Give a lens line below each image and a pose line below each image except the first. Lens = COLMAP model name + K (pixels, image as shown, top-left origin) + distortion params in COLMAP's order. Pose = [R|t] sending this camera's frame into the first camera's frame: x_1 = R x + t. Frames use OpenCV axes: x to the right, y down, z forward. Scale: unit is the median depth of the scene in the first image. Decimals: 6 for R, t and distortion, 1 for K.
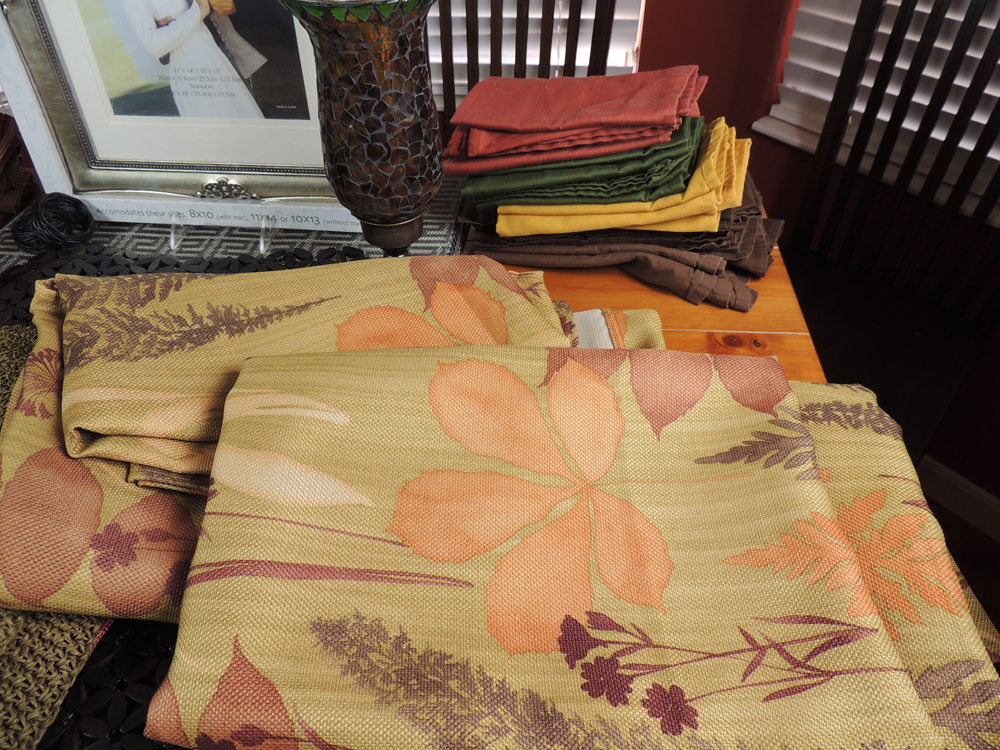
lens RADIAL K [[696.3, 0, 500.0], [0, 696.3, 375.0], [0, 0, 1]] dist [-0.031730, 0.001659]
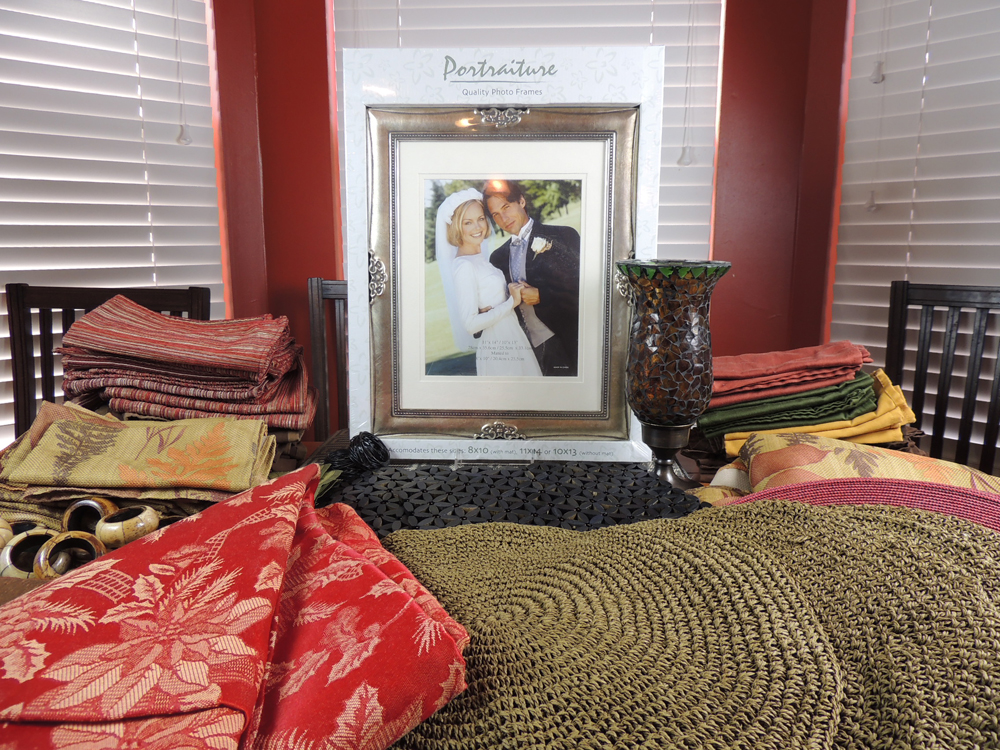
lens RADIAL K [[705.7, 0, 492.7], [0, 705.7, 380.2], [0, 0, 1]] dist [-0.024020, 0.006383]
pose [[0.999325, -0.002500, 0.036649, -0.521773], [0.021444, 0.849748, -0.526753, 0.384263], [-0.029826, 0.527184, 0.849228, -0.175233]]
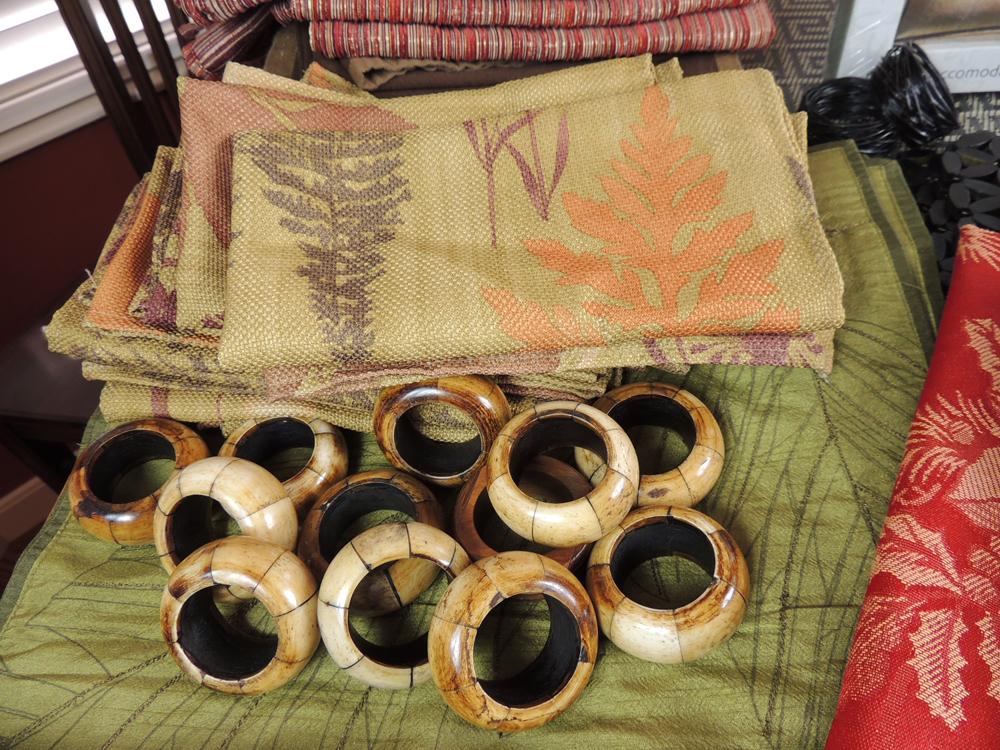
lens RADIAL K [[696.3, 0, 500.0], [0, 696.3, 375.0], [0, 0, 1]] dist [-0.031730, 0.001659]
pose [[0.994508, -0.068201, -0.079391, -1.052246], [0.077882, 0.988965, 0.126028, -0.115908], [0.069920, -0.131519, 0.988845, 0.478984]]
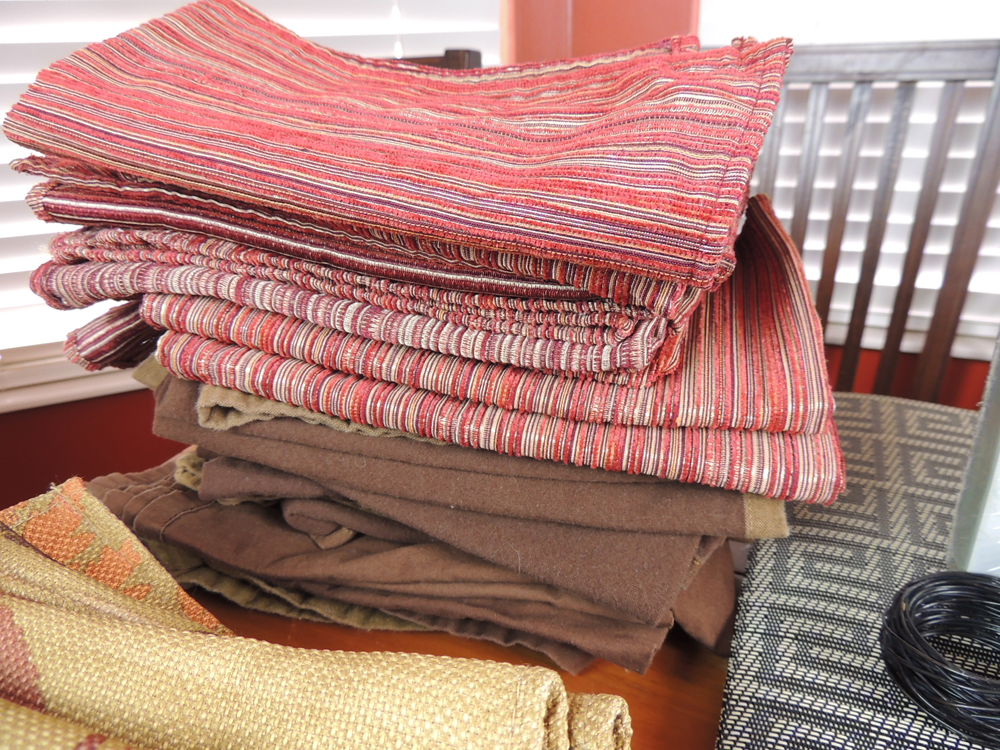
lens RADIAL K [[696.3, 0, 500.0], [0, 696.3, 375.0], [0, 0, 1]] dist [-0.031730, 0.001659]
pose [[0.950829, 0.100966, -0.292797, -0.914749], [-0.188505, 0.938761, -0.288433, -0.230963], [0.245745, 0.329444, 0.911634, 0.731617]]
